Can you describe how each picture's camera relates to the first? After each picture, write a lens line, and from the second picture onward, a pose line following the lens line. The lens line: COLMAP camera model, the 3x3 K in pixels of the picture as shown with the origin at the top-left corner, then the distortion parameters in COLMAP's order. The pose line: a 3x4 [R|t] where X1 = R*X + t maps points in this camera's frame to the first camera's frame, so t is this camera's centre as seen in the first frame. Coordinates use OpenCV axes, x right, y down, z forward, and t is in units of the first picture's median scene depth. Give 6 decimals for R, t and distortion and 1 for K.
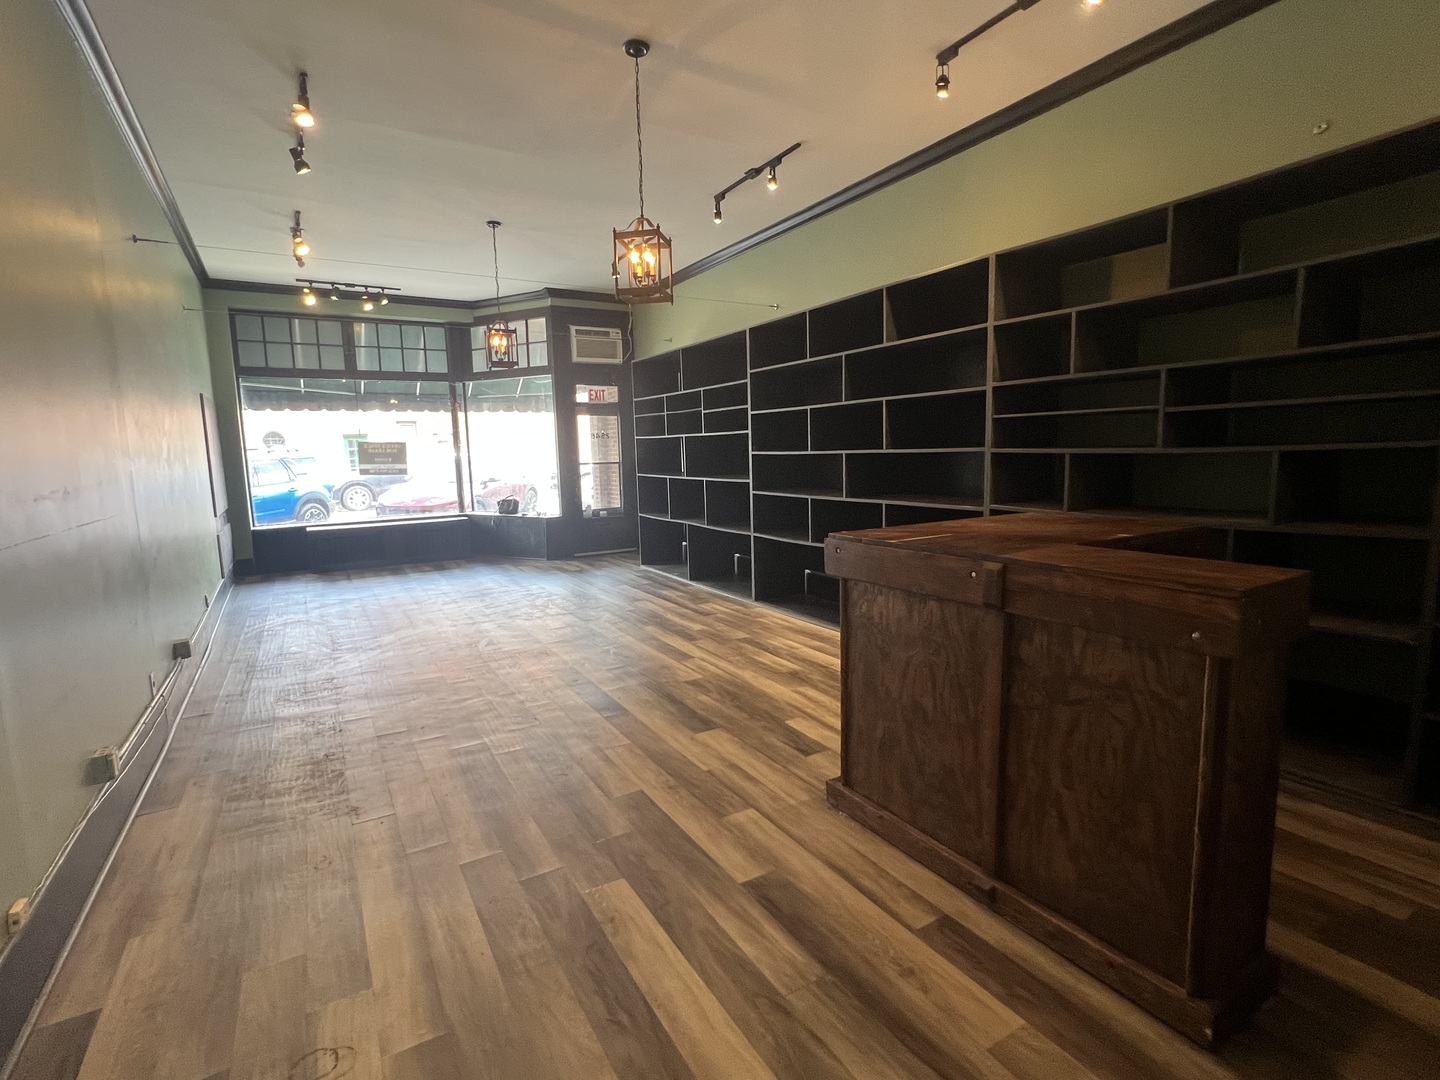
lens RADIAL K [[691.1, 0, 720.0], [0, 691.1, 540.0], [0, 0, 1]] dist [-0.000755, -0.001044]
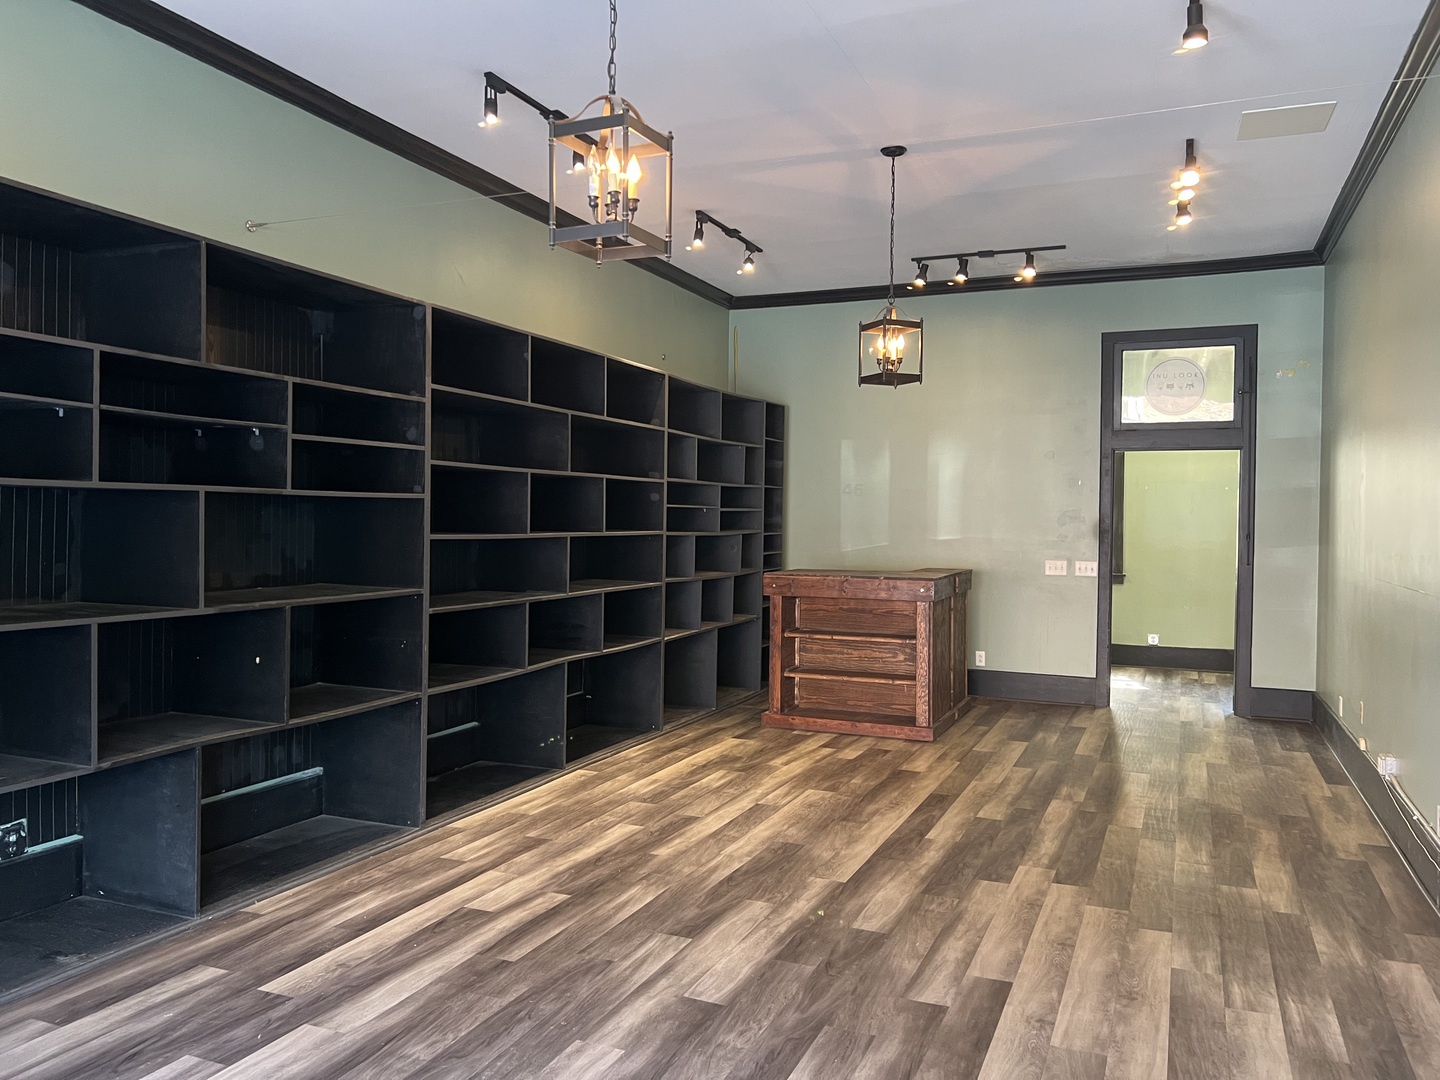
lens RADIAL K [[1087.2, 0, 722.4], [0, 1087.2, 531.0], [0, 0, 1]] dist [0.030218, -0.002156]
pose [[-0.589704, 0.011326, 0.807540, -1.027898], [0.112955, 0.991230, 0.068583, -0.220895], [-0.799682, 0.131660, -0.585811, 1.778835]]
